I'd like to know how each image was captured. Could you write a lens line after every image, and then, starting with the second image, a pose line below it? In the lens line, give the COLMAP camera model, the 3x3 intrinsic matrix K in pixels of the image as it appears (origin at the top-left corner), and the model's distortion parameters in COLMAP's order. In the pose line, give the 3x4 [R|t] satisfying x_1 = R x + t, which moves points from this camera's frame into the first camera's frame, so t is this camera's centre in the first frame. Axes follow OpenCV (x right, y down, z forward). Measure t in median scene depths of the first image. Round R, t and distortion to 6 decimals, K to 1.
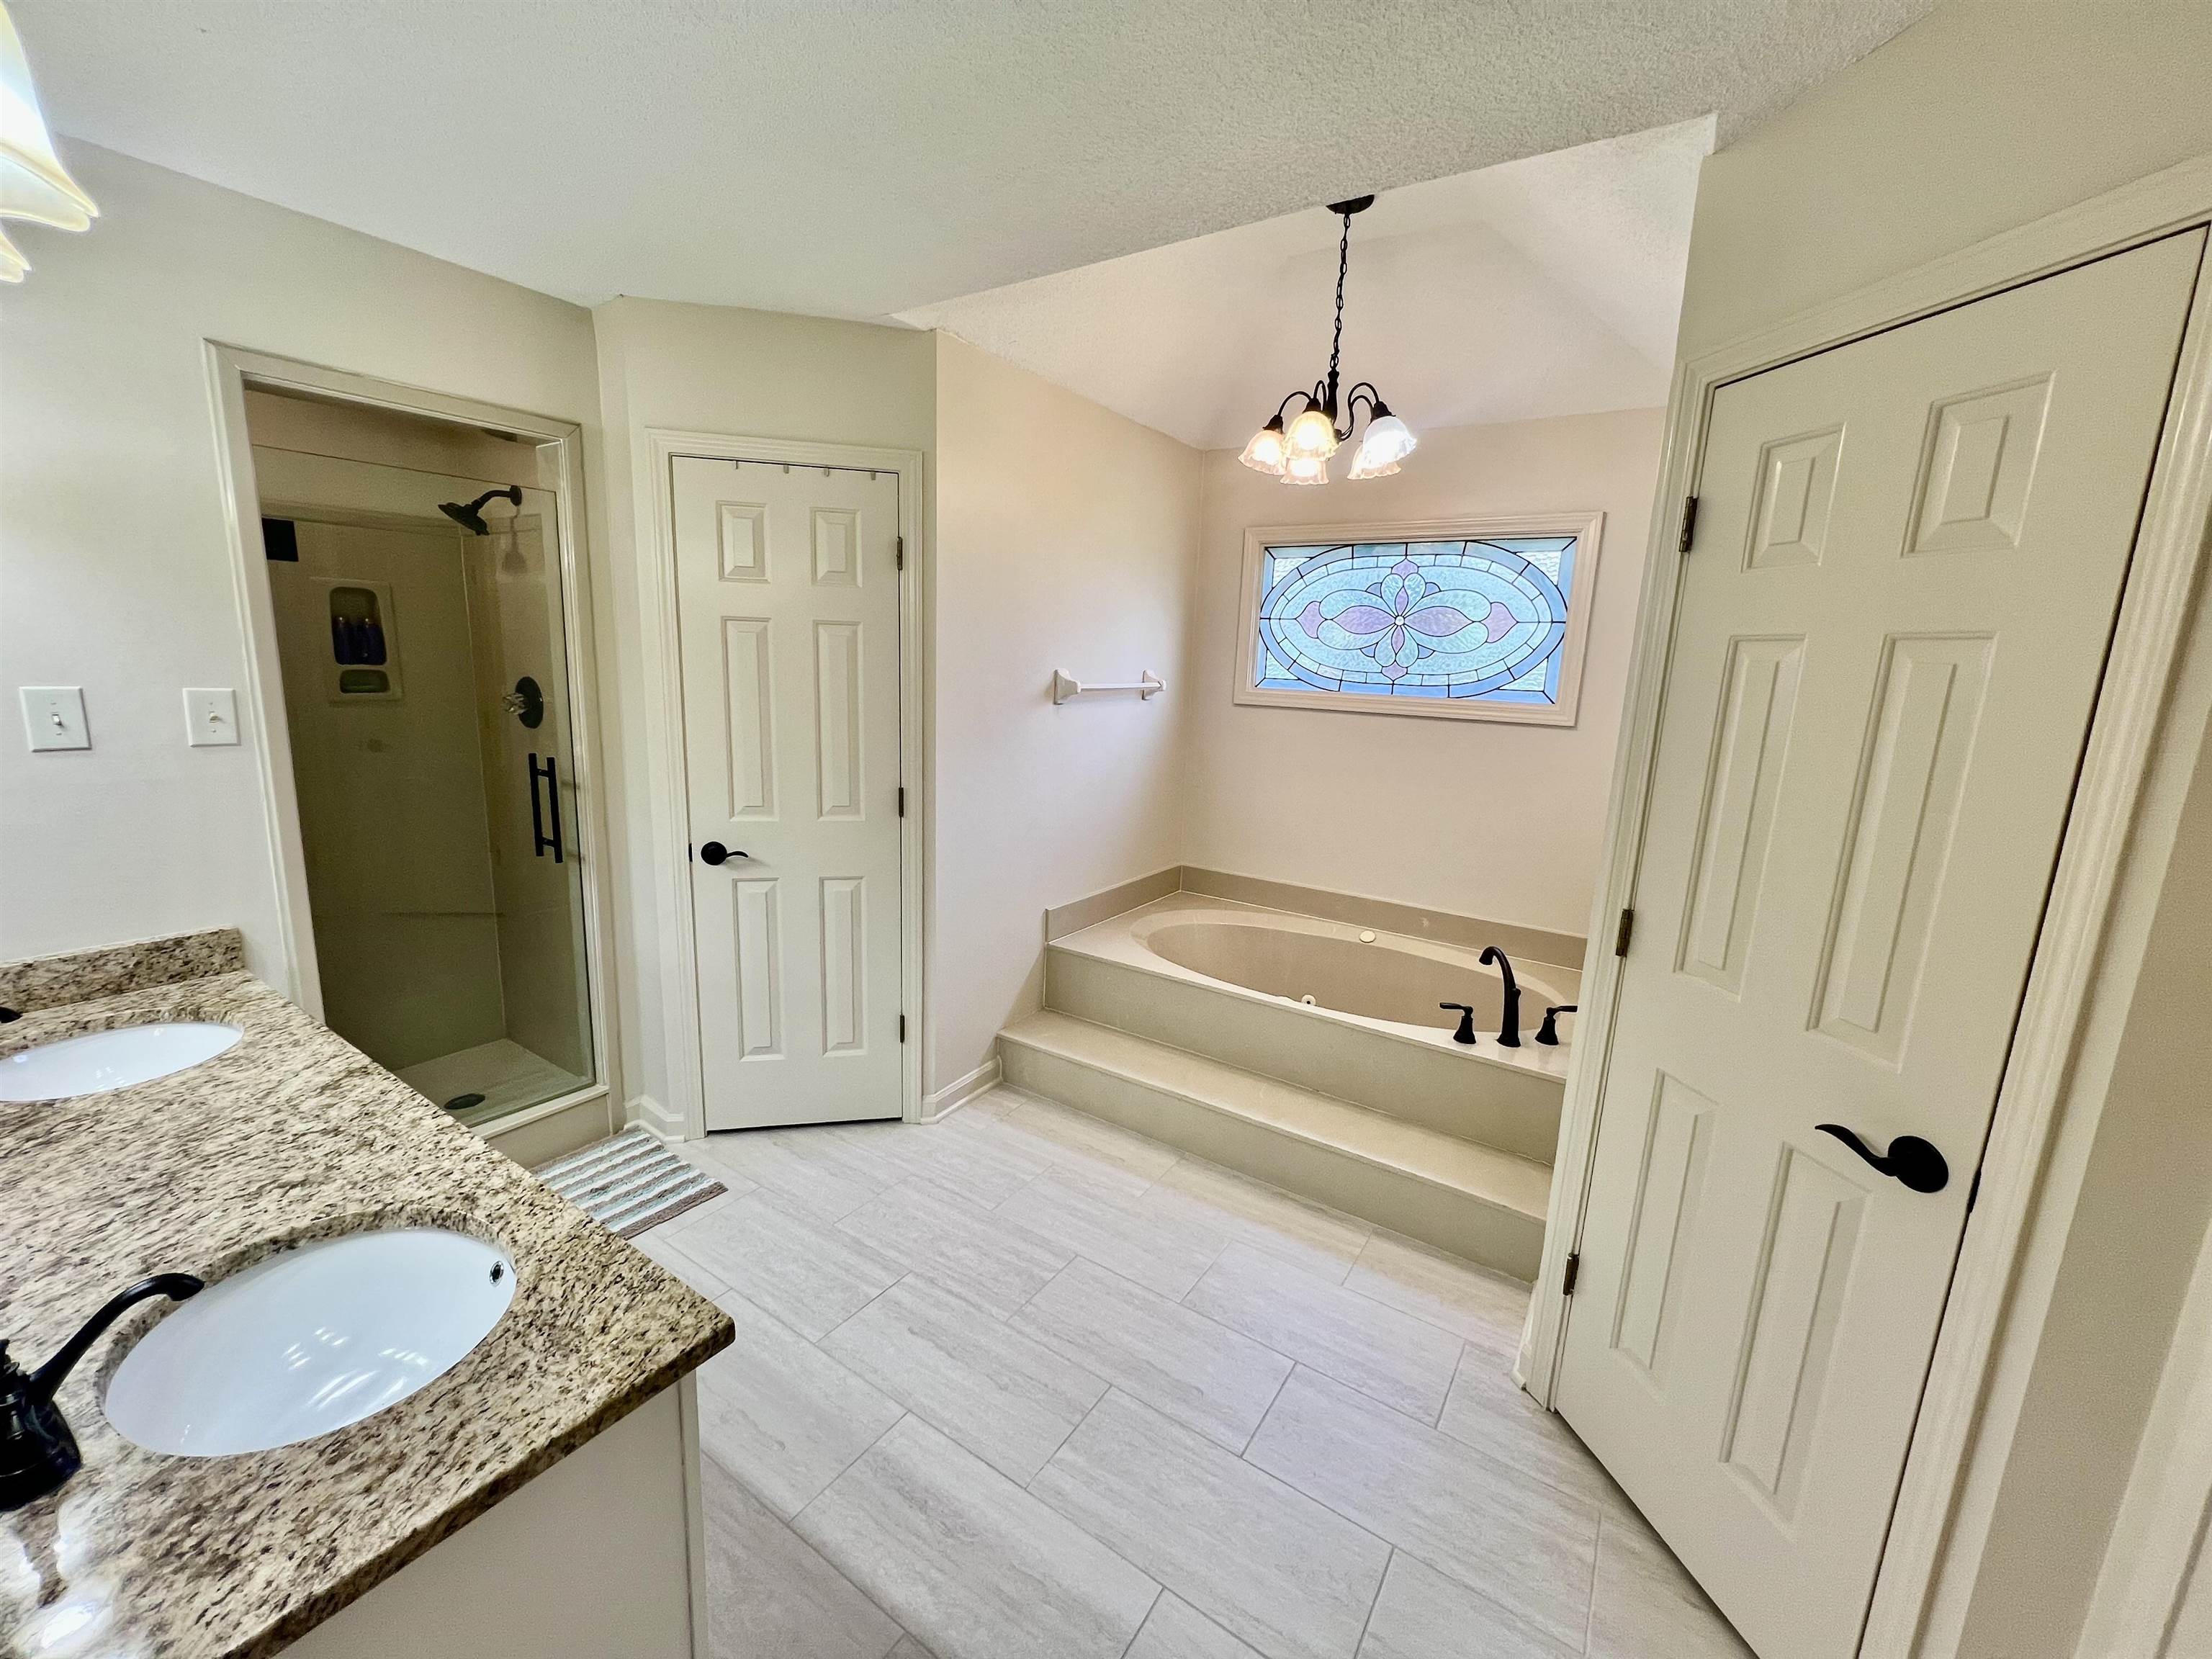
lens RADIAL K [[886.2, 0, 1100.5], [0, 886.2, 826.7], [0, 0, 1]] dist [-0.003008, -0.000188]
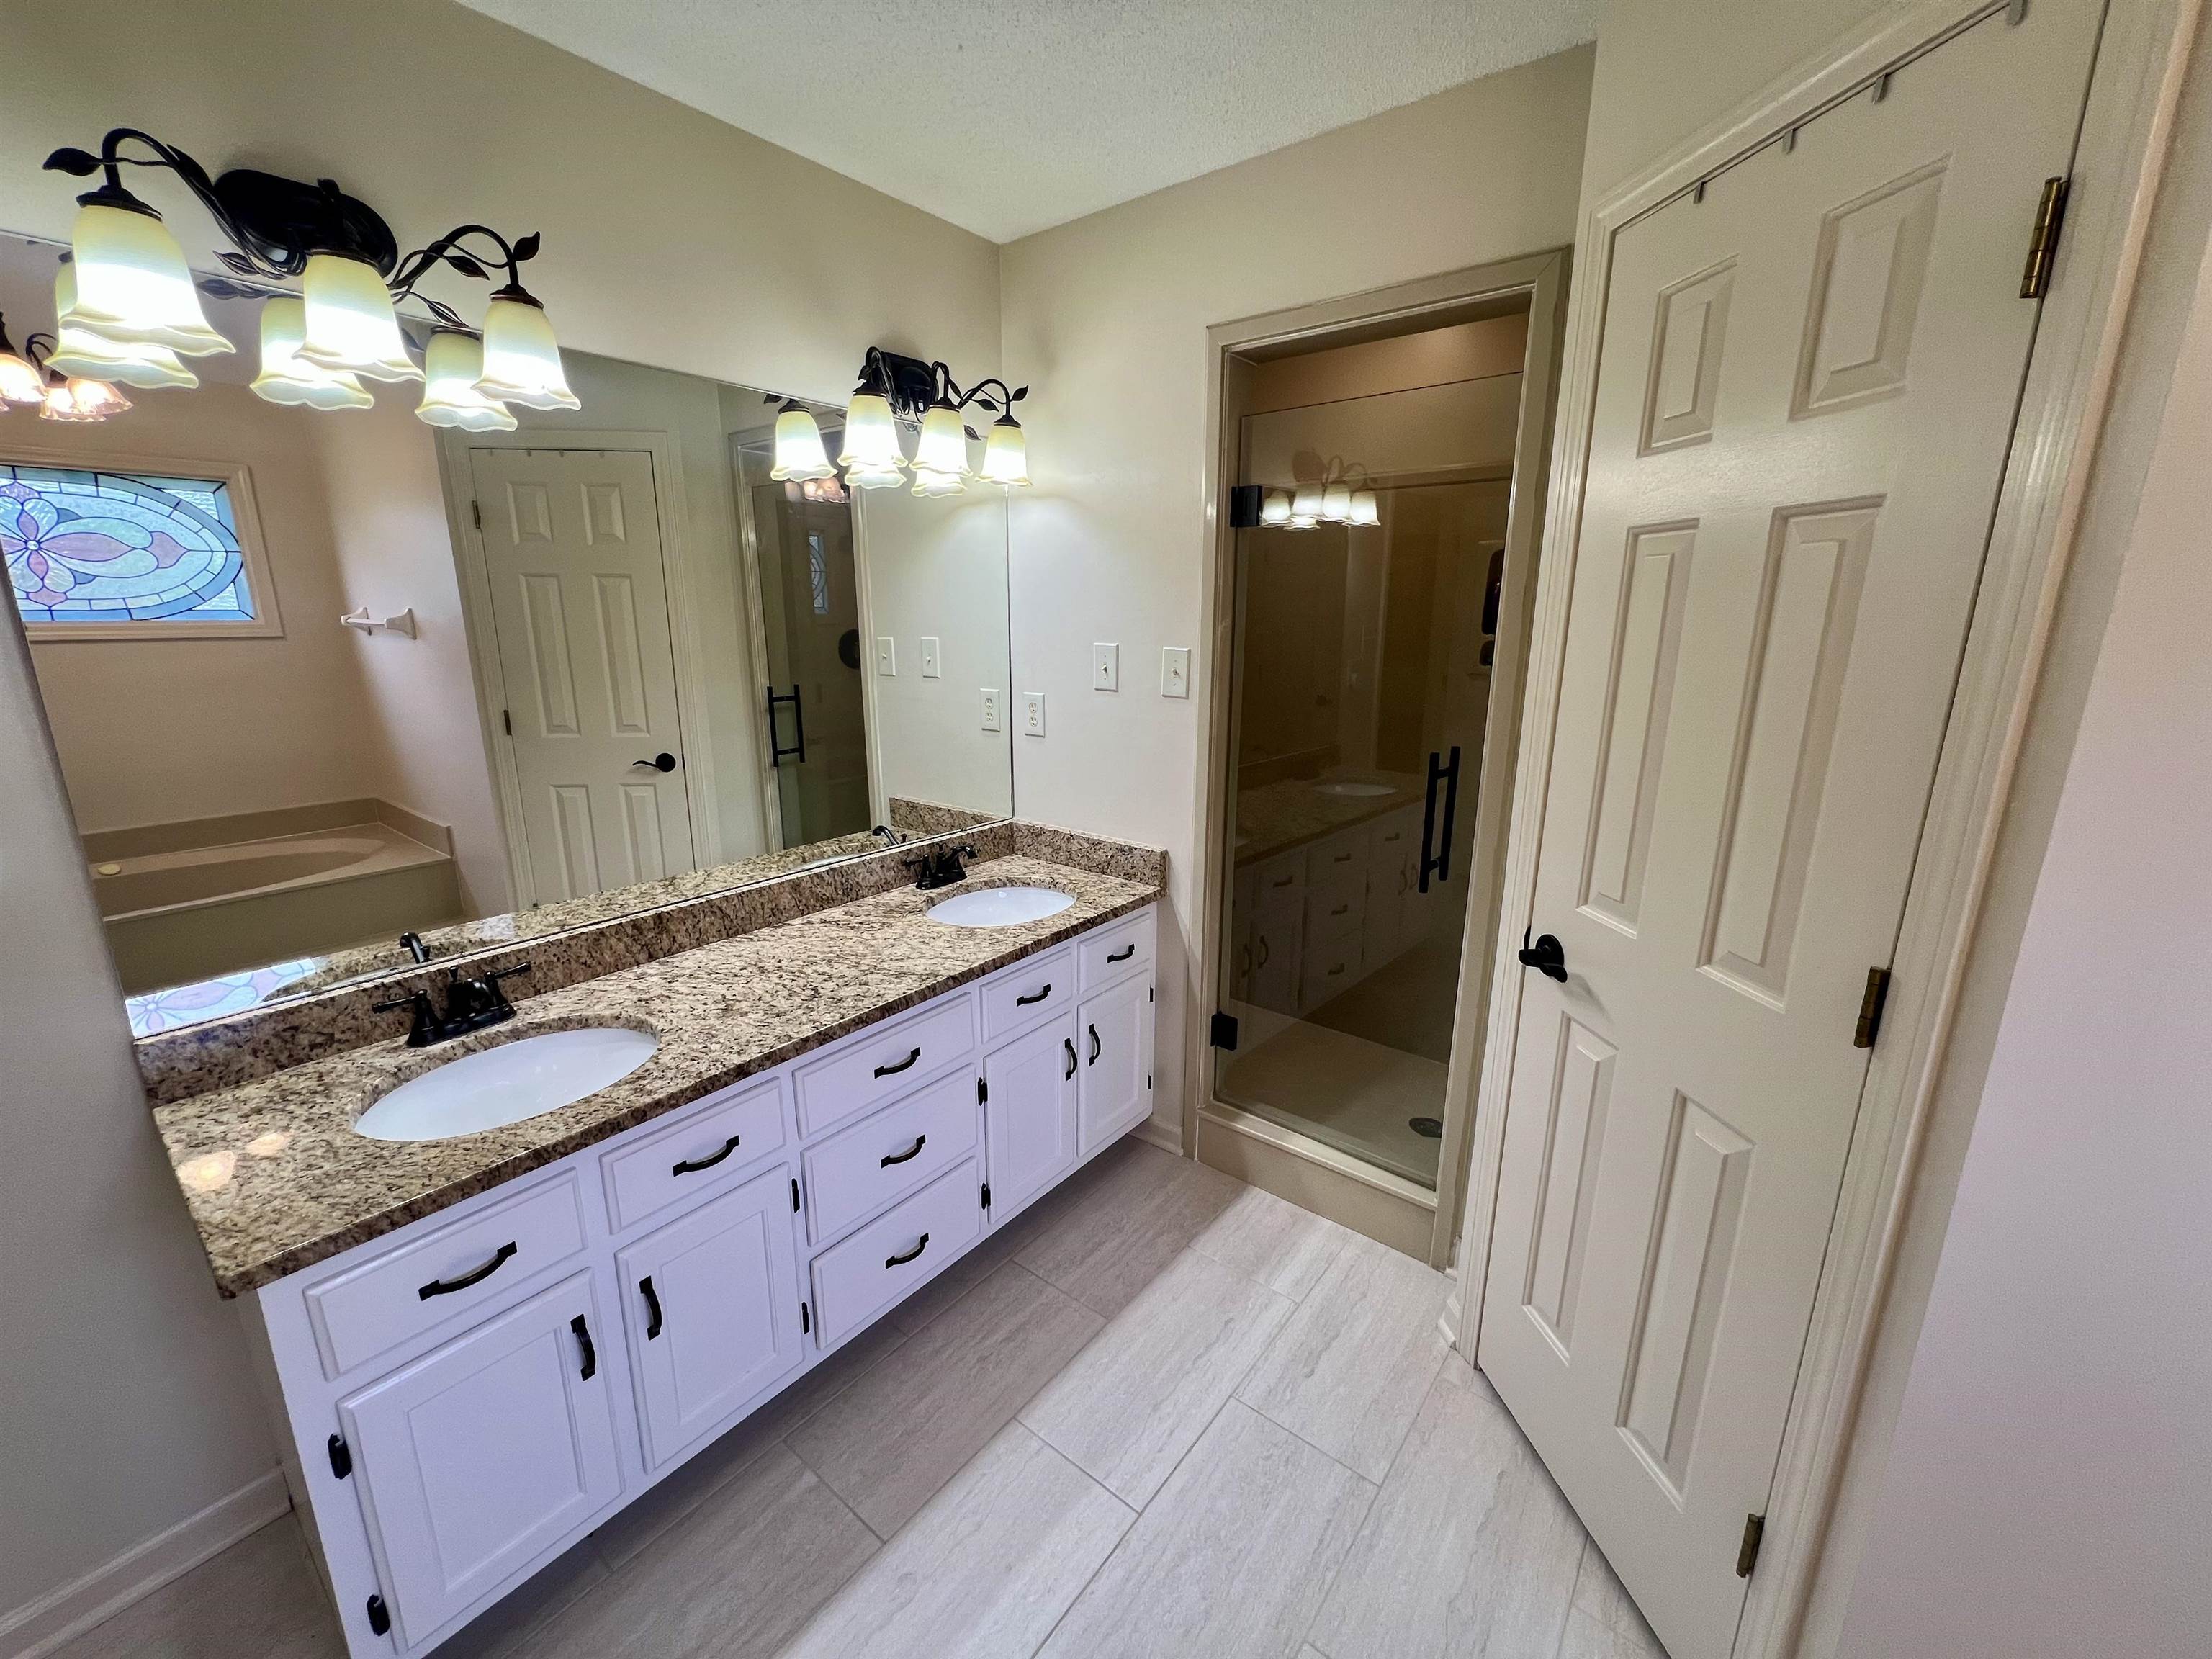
lens RADIAL K [[886.2, 0, 1102.1], [0, 886.2, 820.3], [0, 0, 1]] dist [-0.003008, -0.000188]
pose [[-0.084728, 0.192861, -0.977561, 0.193035], [-0.193778, 0.959168, 0.206028, -0.170031], [0.977380, 0.206886, -0.043896, 1.067045]]
